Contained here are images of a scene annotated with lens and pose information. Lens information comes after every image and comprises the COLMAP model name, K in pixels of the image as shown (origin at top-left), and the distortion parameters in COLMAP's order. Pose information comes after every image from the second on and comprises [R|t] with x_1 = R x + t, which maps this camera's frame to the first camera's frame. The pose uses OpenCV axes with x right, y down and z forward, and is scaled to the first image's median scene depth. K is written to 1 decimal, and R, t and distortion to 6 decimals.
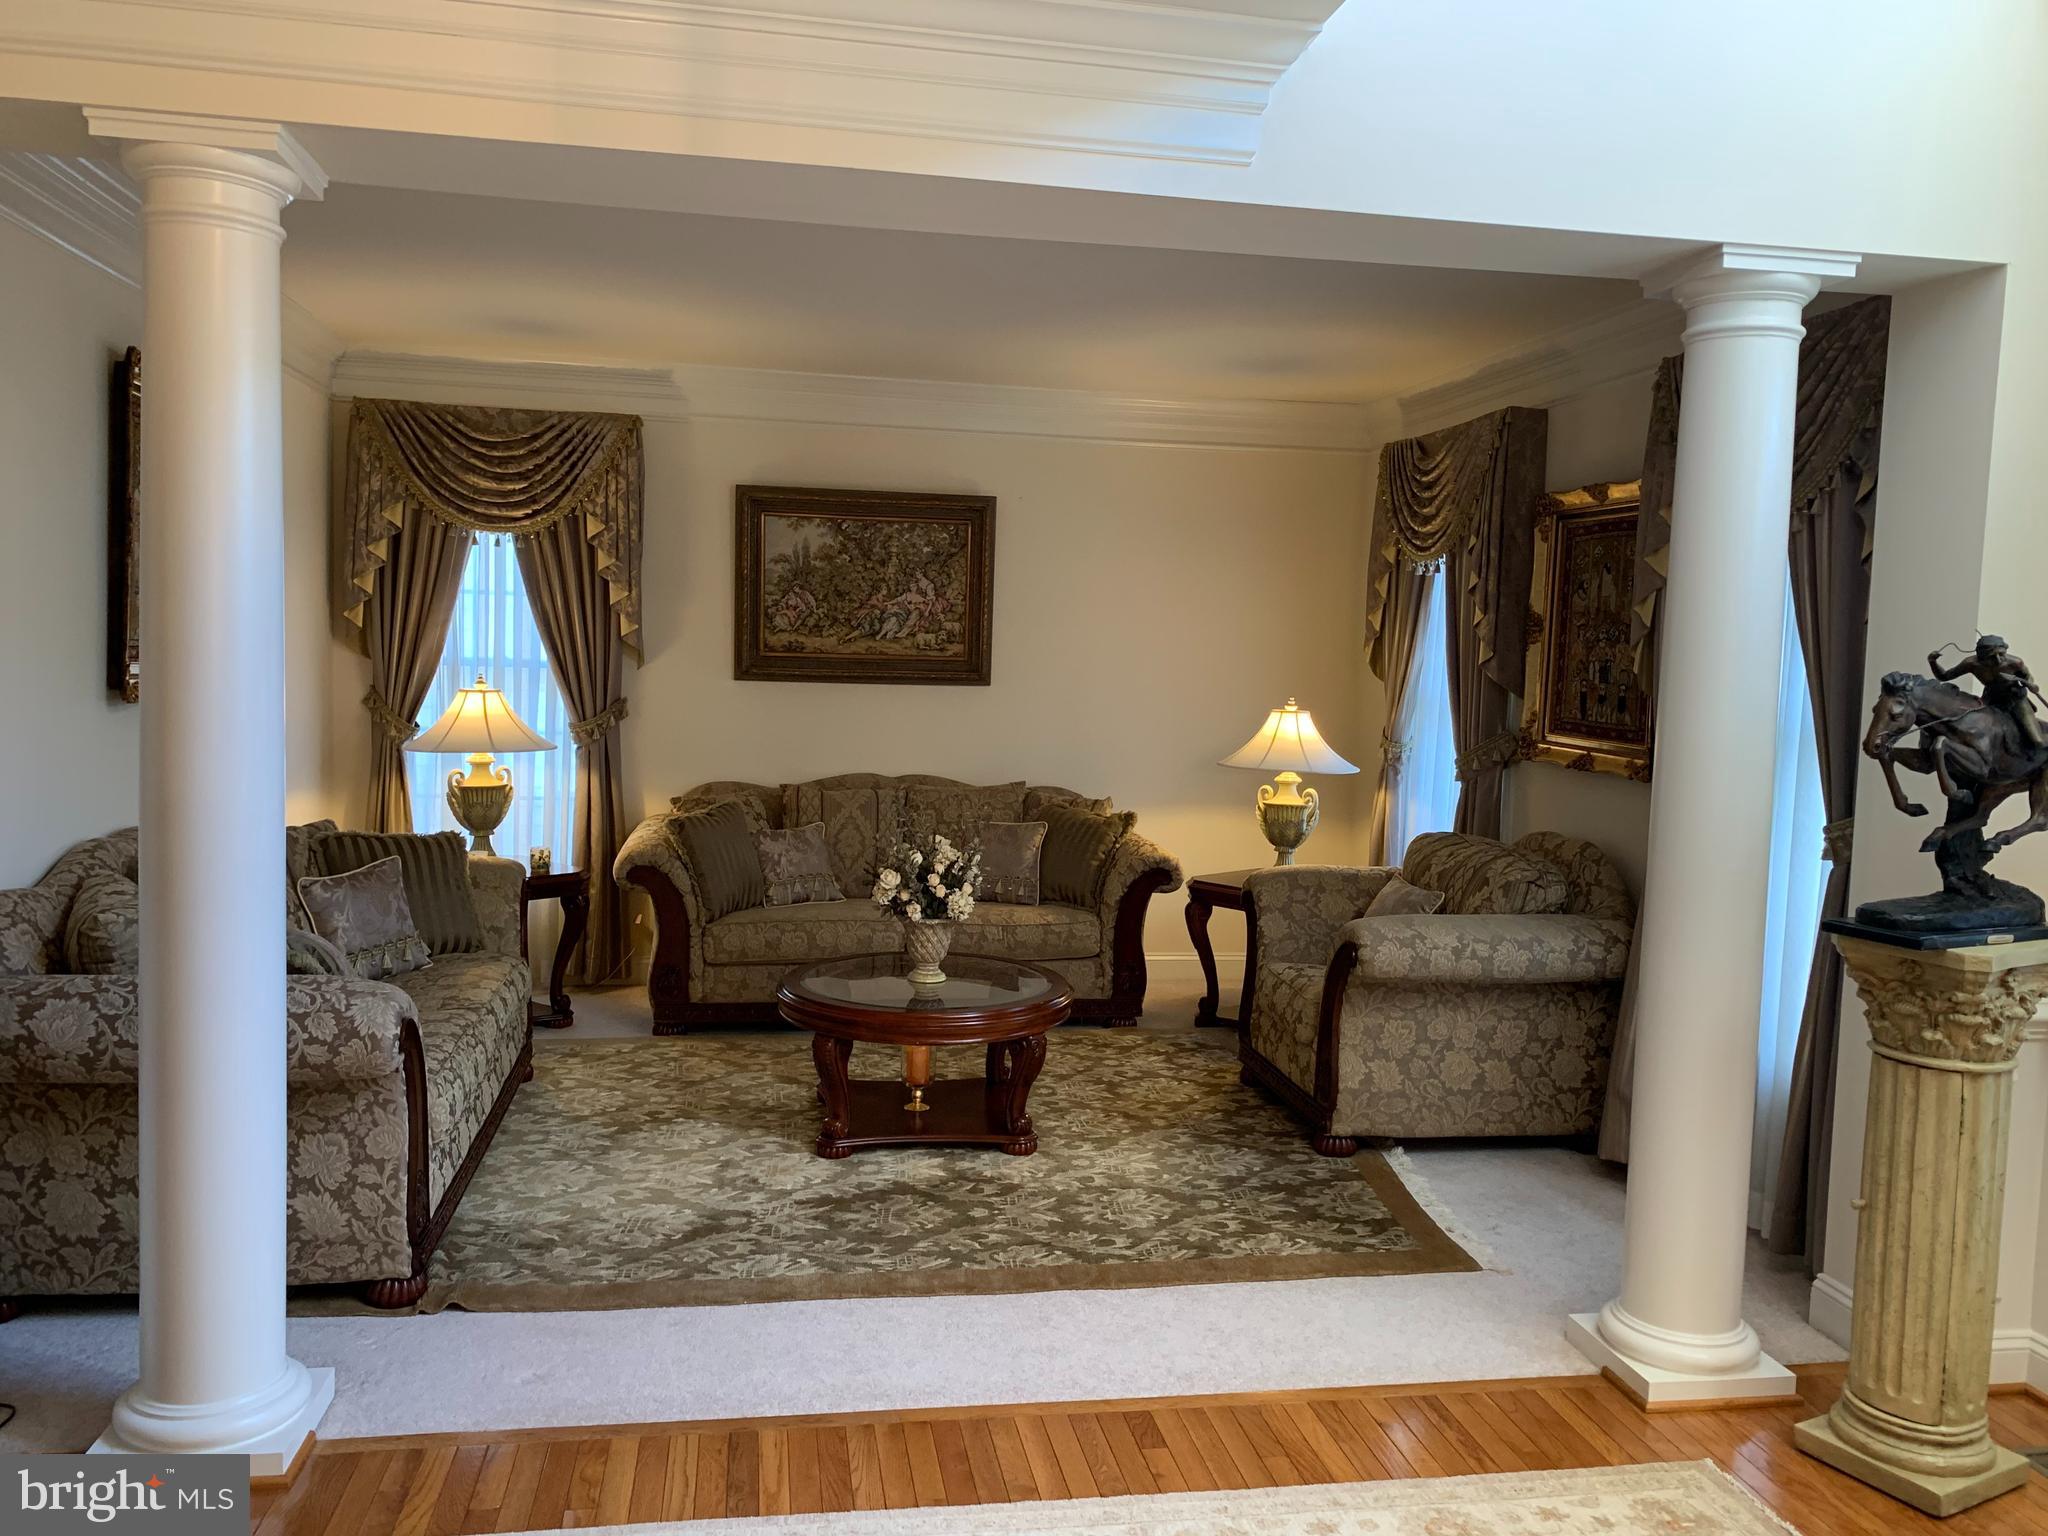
lens RADIAL K [[1592.6, 0, 1035.2], [0, 1592.6, 768.6], [0, 0, 1]] dist [0.013097, 0.002560]
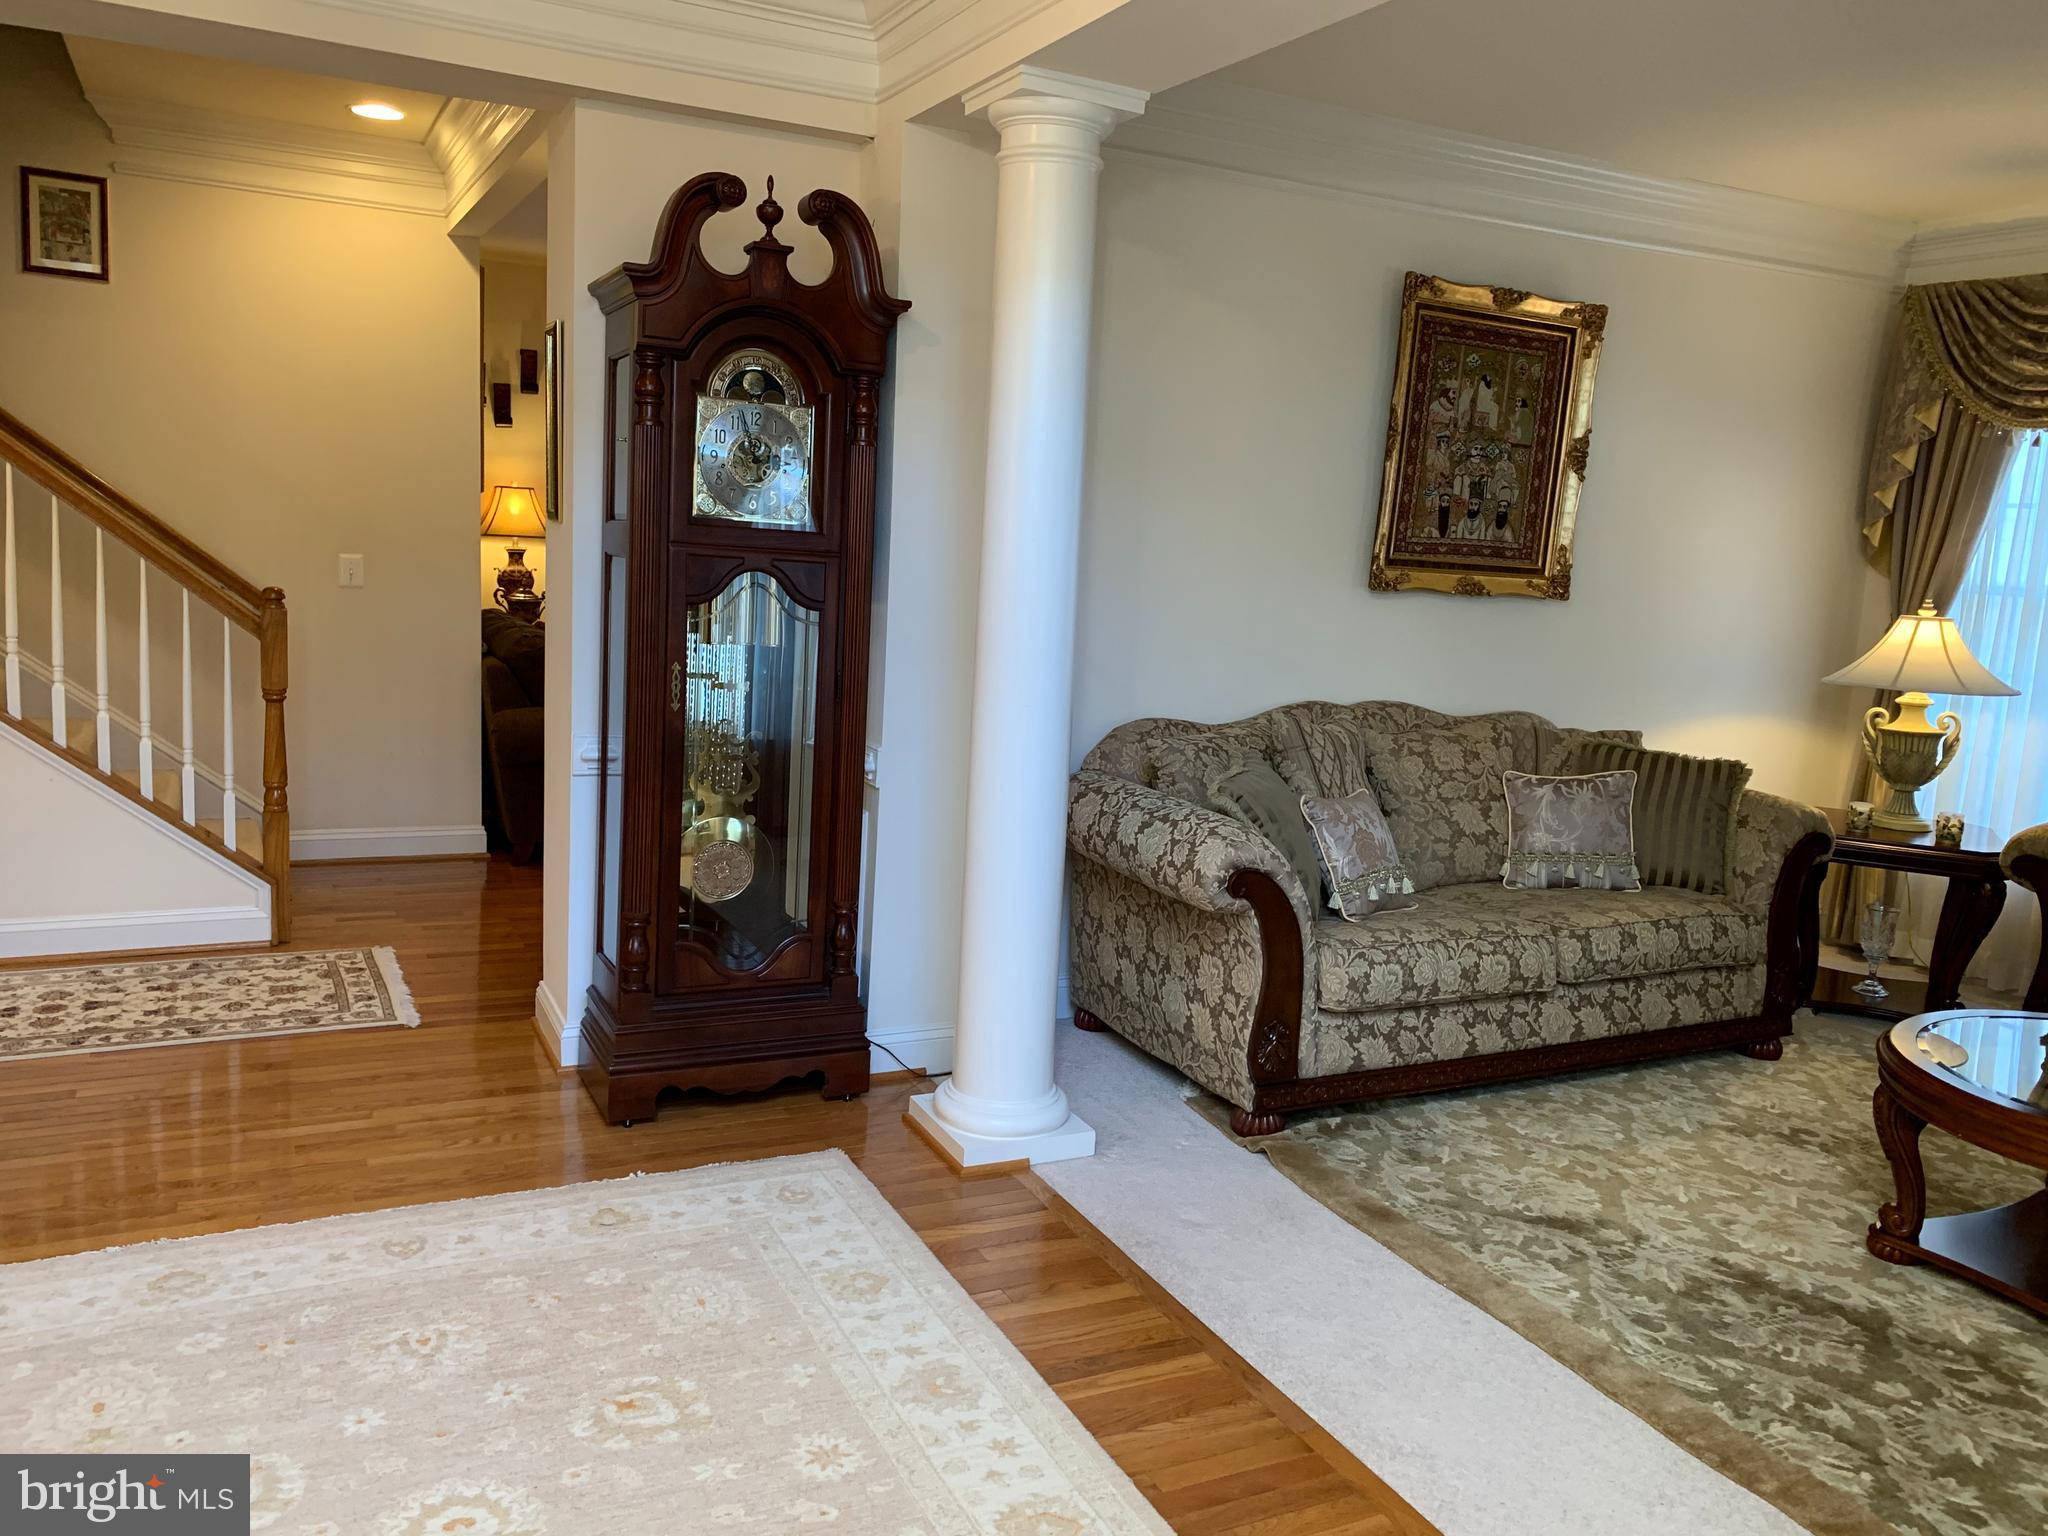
lens RADIAL K [[1574.0, 0, 997.6], [0, 1574.0, 755.7], [0, 0, 1]] dist [0.006926, 0.005102]
pose [[0.274915, 0.130192, -0.952613, 0.433325], [-0.120367, 0.987655, 0.100244, -0.003017], [0.953904, 0.087104, 0.287192, 0.412324]]
